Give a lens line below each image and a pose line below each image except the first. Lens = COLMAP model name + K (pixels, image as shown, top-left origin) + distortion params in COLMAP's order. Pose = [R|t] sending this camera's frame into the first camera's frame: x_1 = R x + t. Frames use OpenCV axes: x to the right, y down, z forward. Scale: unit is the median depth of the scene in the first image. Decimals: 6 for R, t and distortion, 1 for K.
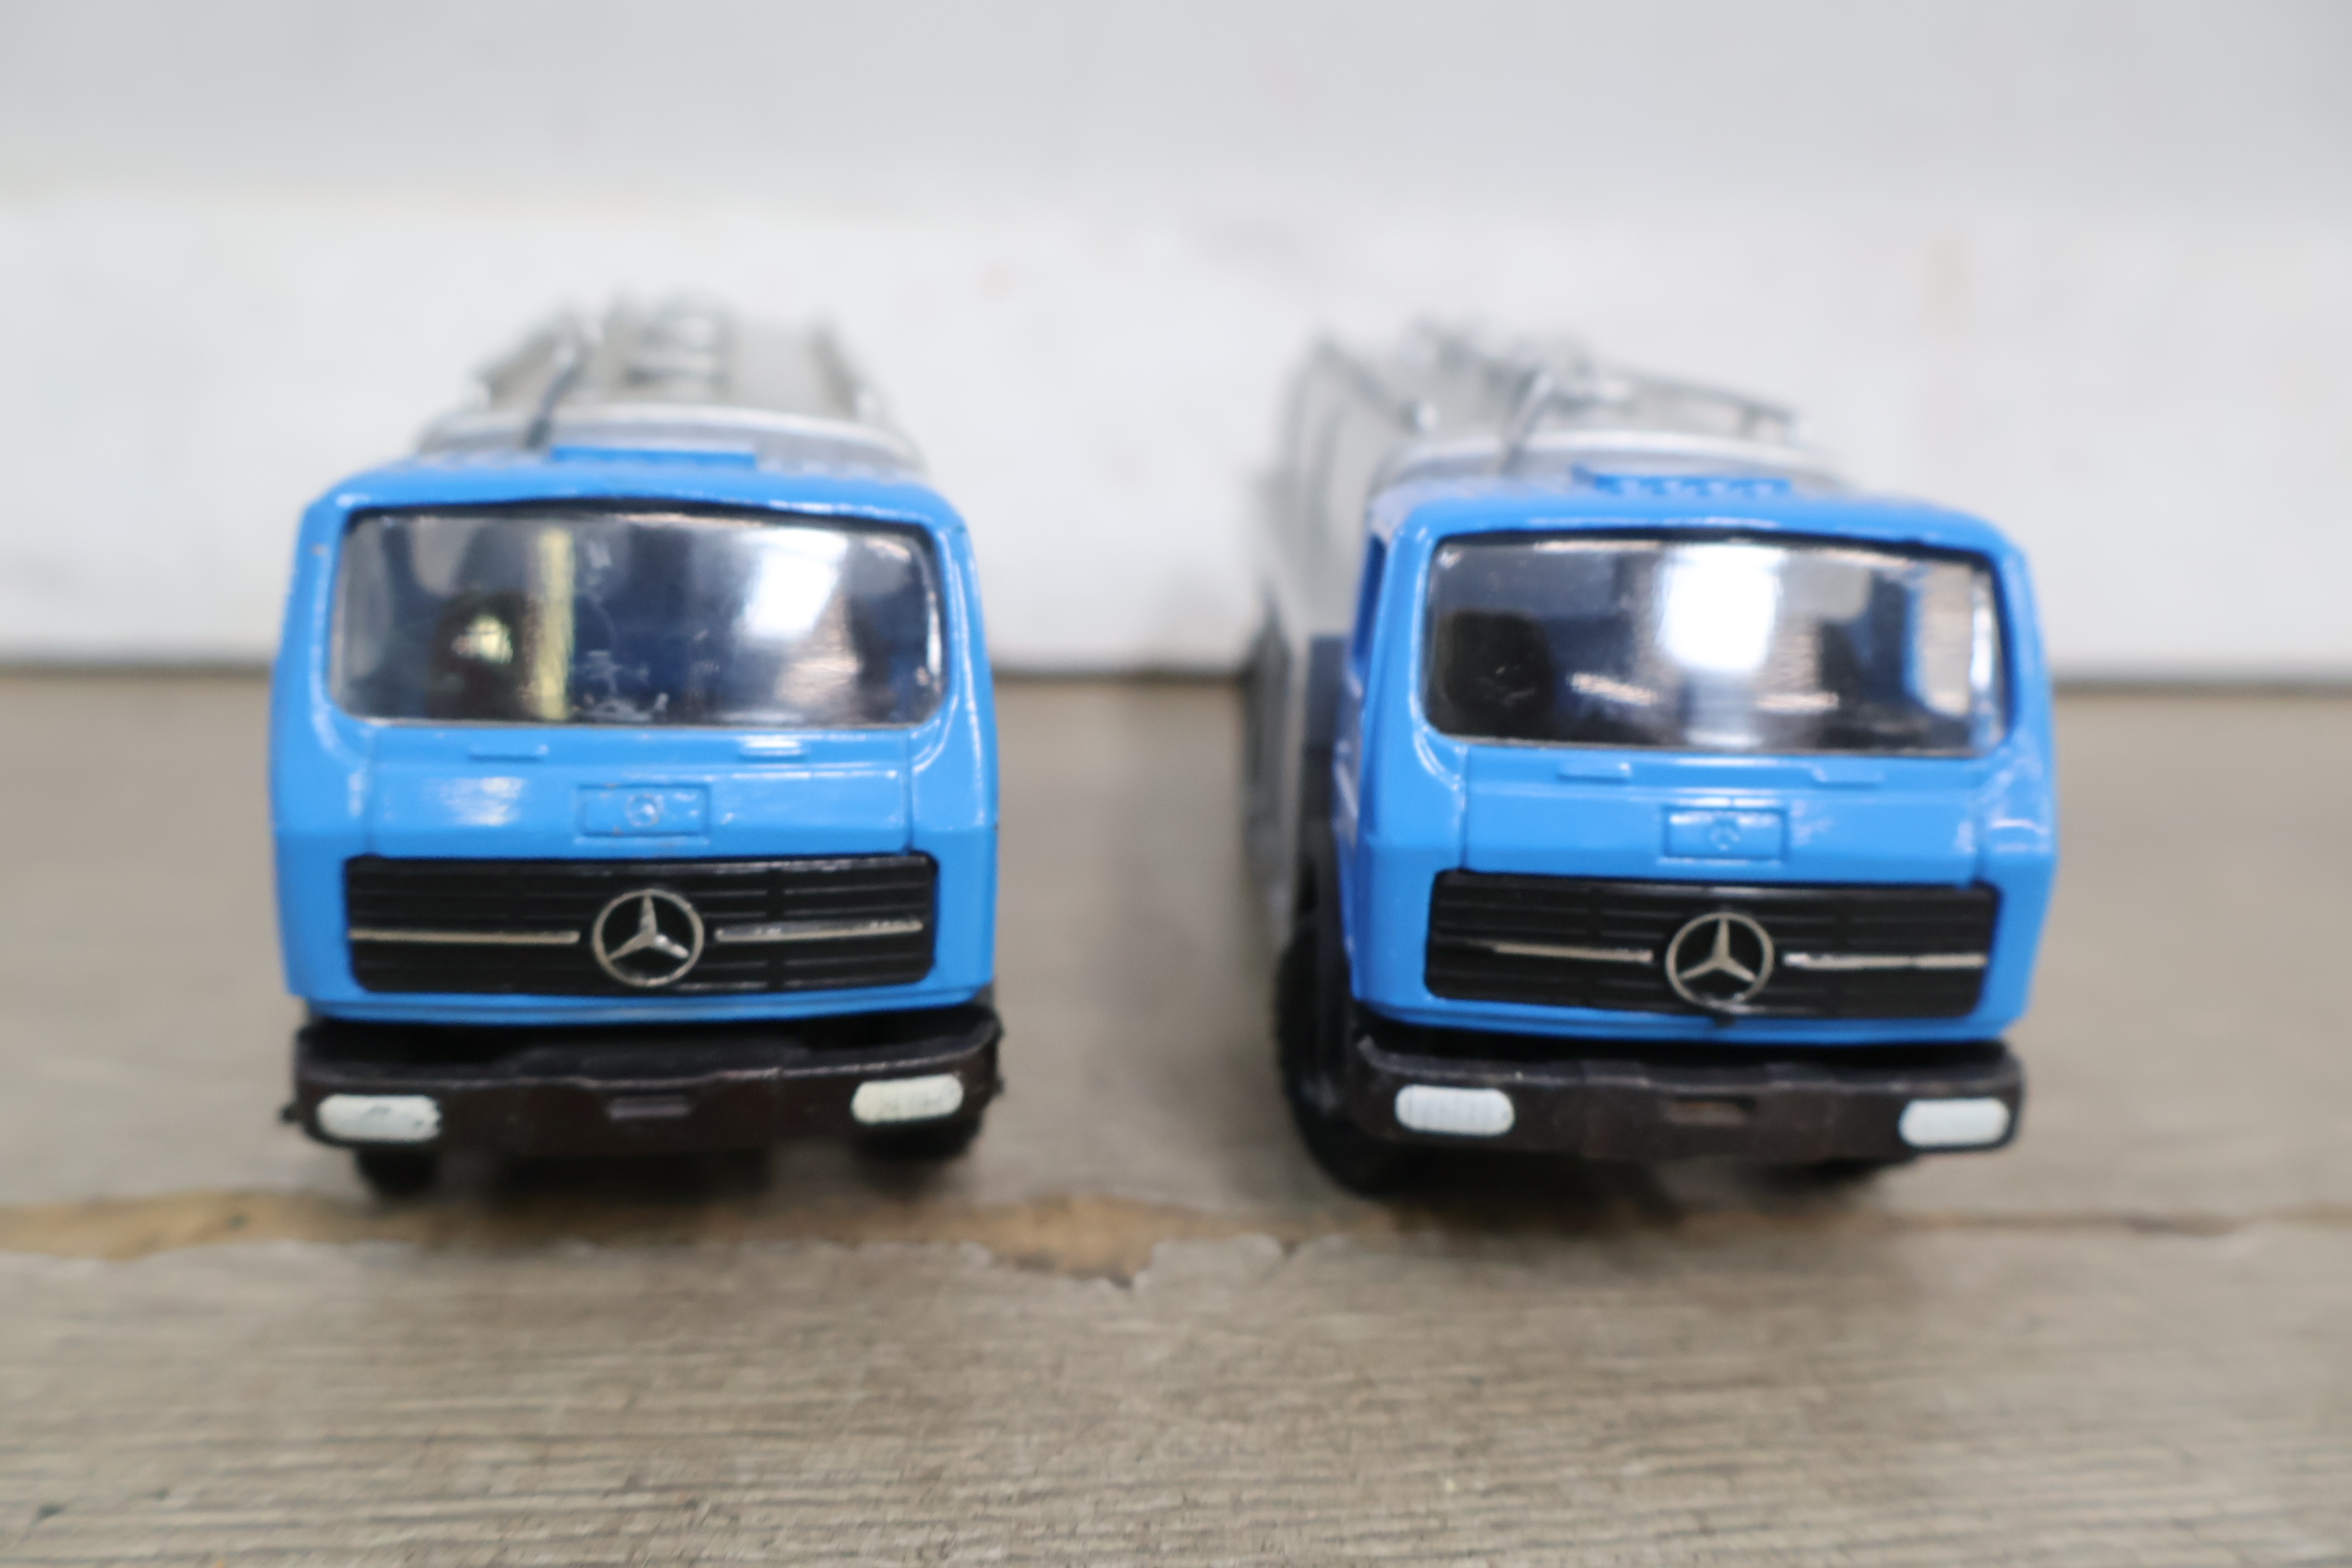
lens RADIAL K [[2077.1, 0, 1164.0], [0, 2077.1, 779.9], [0, 0, 1]] dist [0.018398, -0.011624]
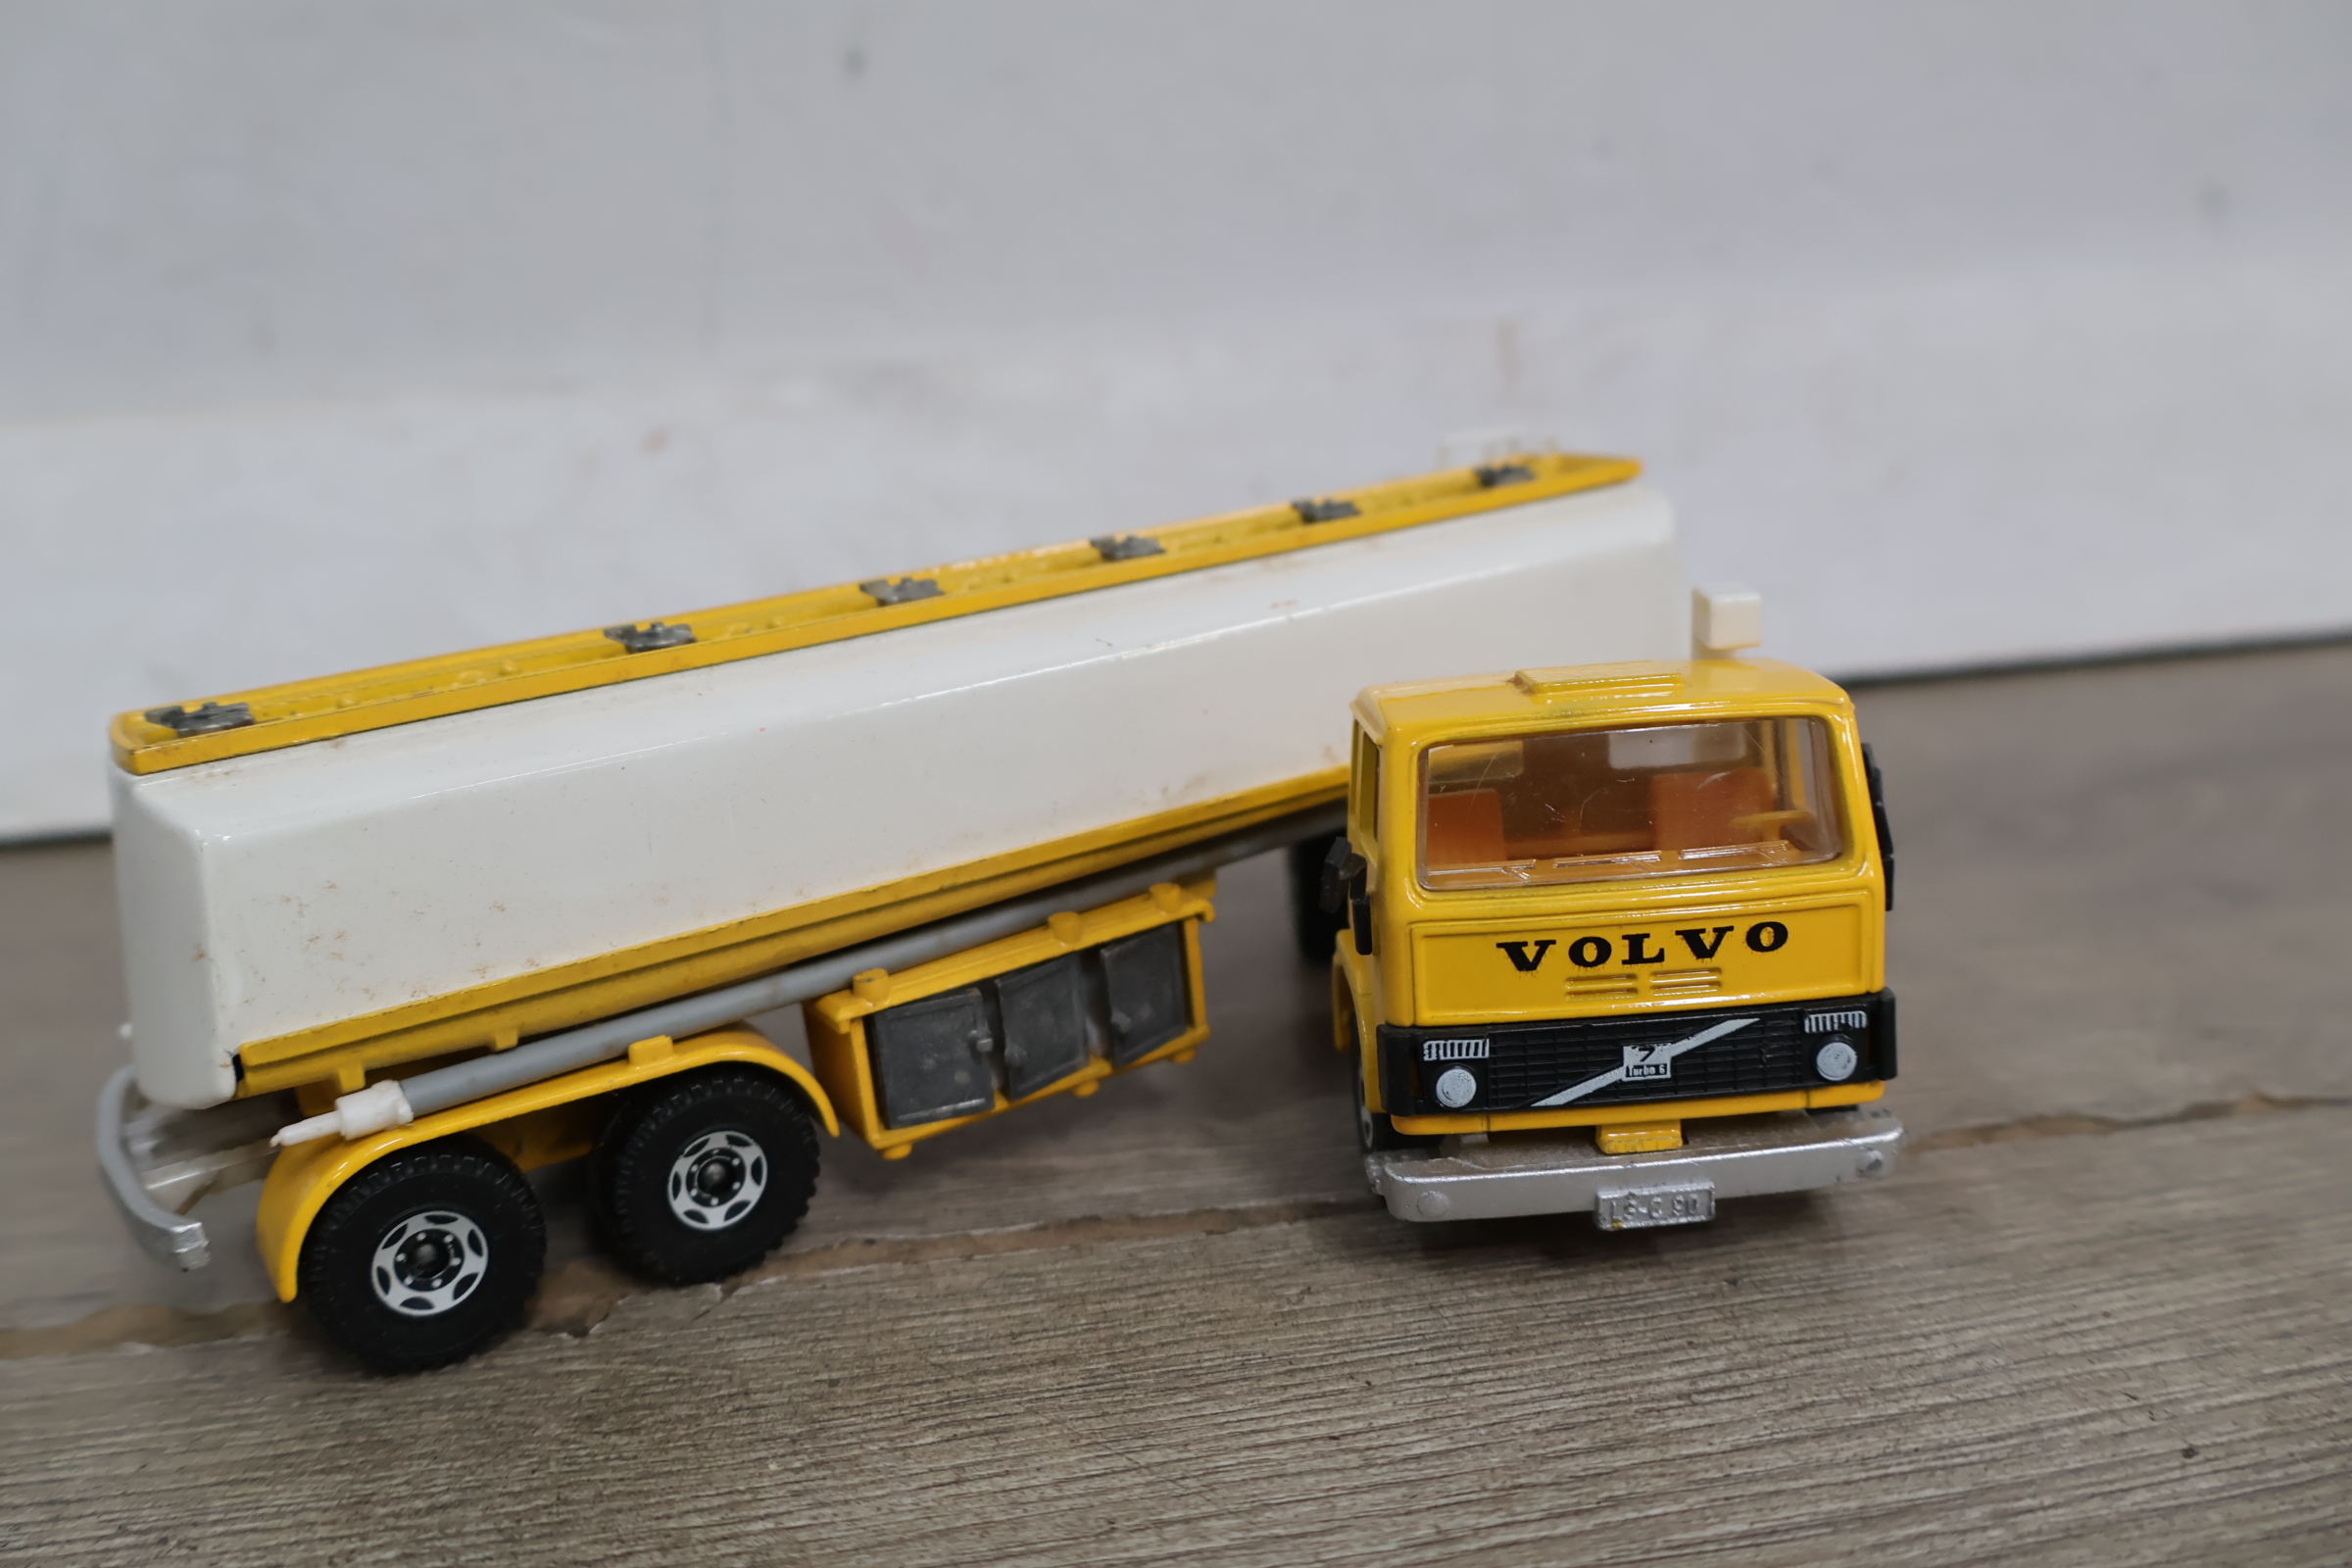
lens RADIAL K [[2069.7, 0, 1176.0], [0, 2069.7, 784.0], [0, 0, 1]] dist [0.013578, -0.007183]
pose [[0.995420, -0.093978, 0.017512, 0.406978], [0.094195, 0.995481, -0.012003, -0.041354], [-0.016305, 0.013597, 0.999775, -0.289810]]
